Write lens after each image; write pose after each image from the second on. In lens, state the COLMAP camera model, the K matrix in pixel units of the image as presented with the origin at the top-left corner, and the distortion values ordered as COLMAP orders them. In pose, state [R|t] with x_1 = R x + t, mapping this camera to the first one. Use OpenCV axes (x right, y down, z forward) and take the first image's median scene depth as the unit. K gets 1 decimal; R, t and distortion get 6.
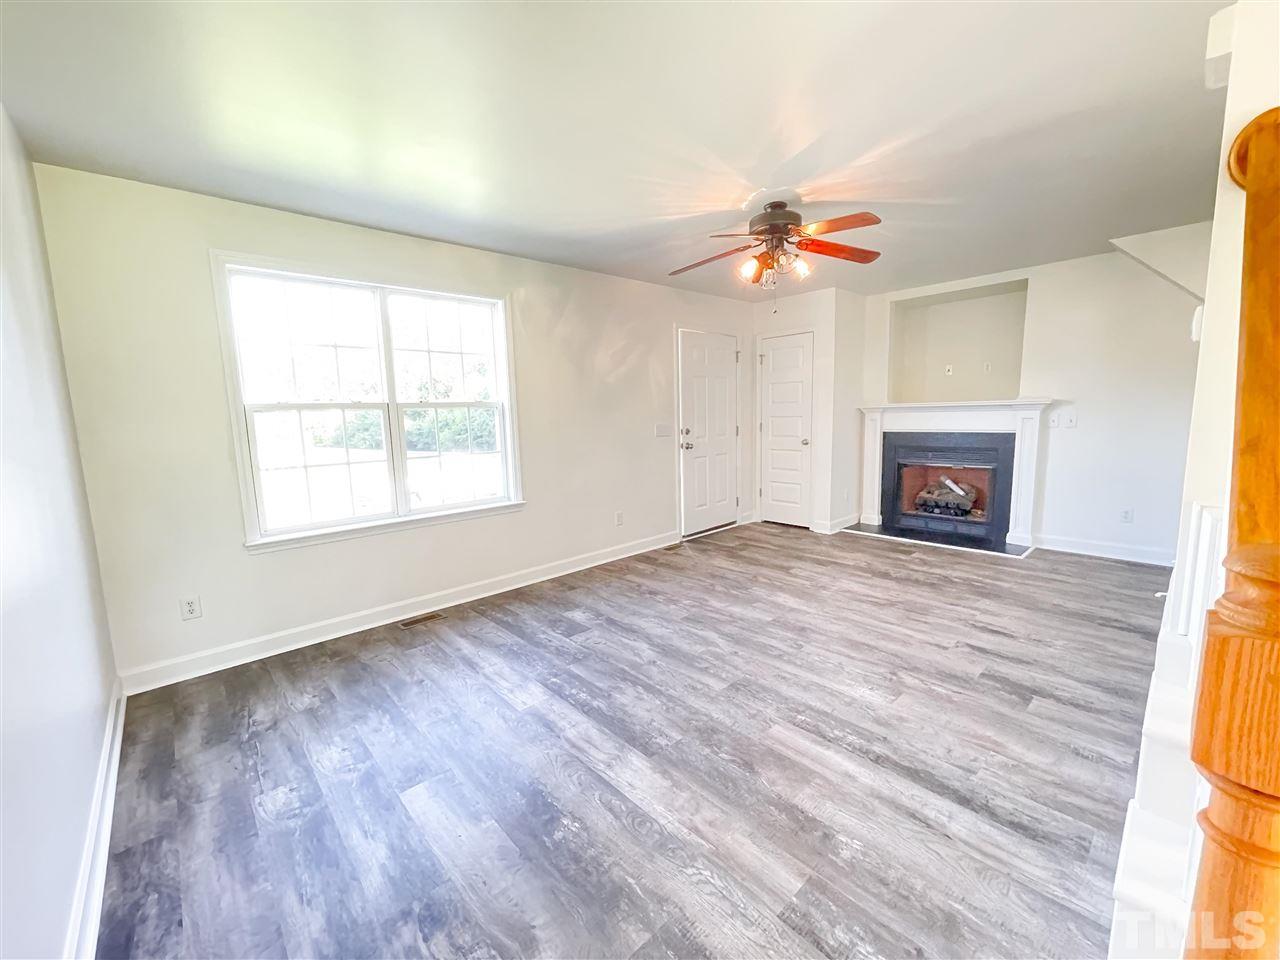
lens RADIAL K [[520.3, 0, 639.9], [0, 520.3, 477.2], [0, 0, 1]] dist [0.003698, -0.000736]
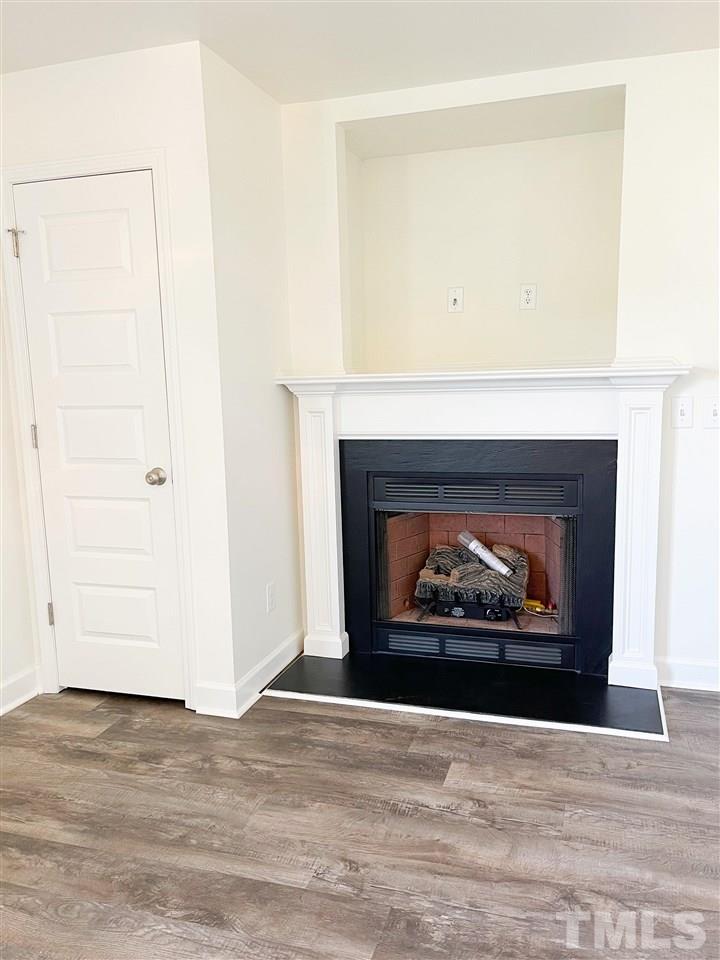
lens RADIAL K [[748.4, 0, 357.2], [0, 748.4, 484.4], [0, 0, 1]] dist [0.052075, 0.002068]
pose [[0.869485, -0.072244, 0.488647, 0.311586], [0.063940, 0.997385, 0.033685, -0.122259], [-0.489803, 0.001955, 0.871831, 0.802555]]
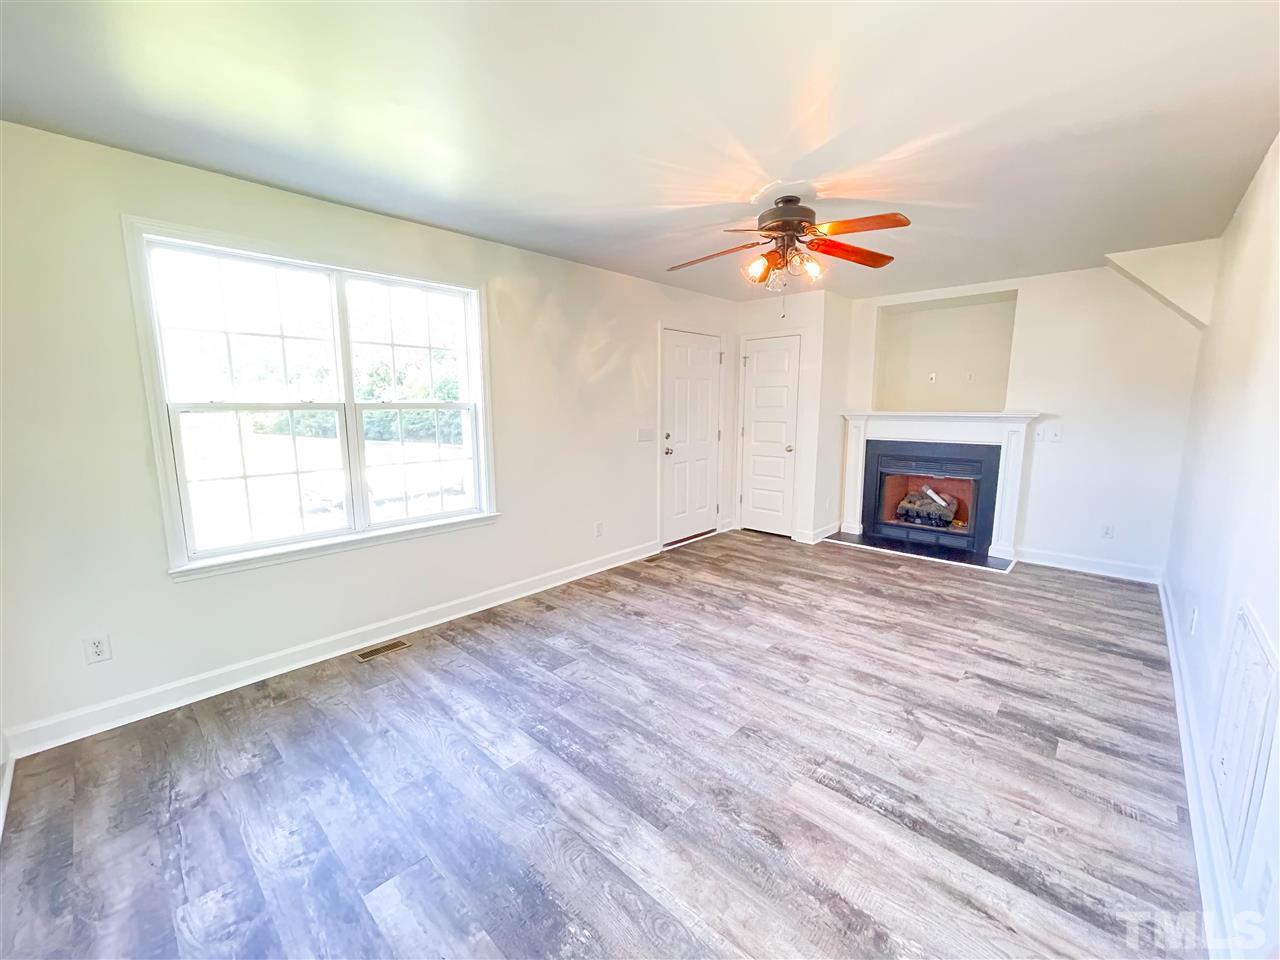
lens RADIAL K [[520.3, 0, 638.3], [0, 520.3, 477.4], [0, 0, 1]] dist [0.003698, -0.000736]
pose [[0.996876, 0.014012, 0.077725, -0.062786], [-0.015218, 0.999773, 0.014943, -0.042019], [-0.077498, -0.016079, 0.996863, 0.095417]]
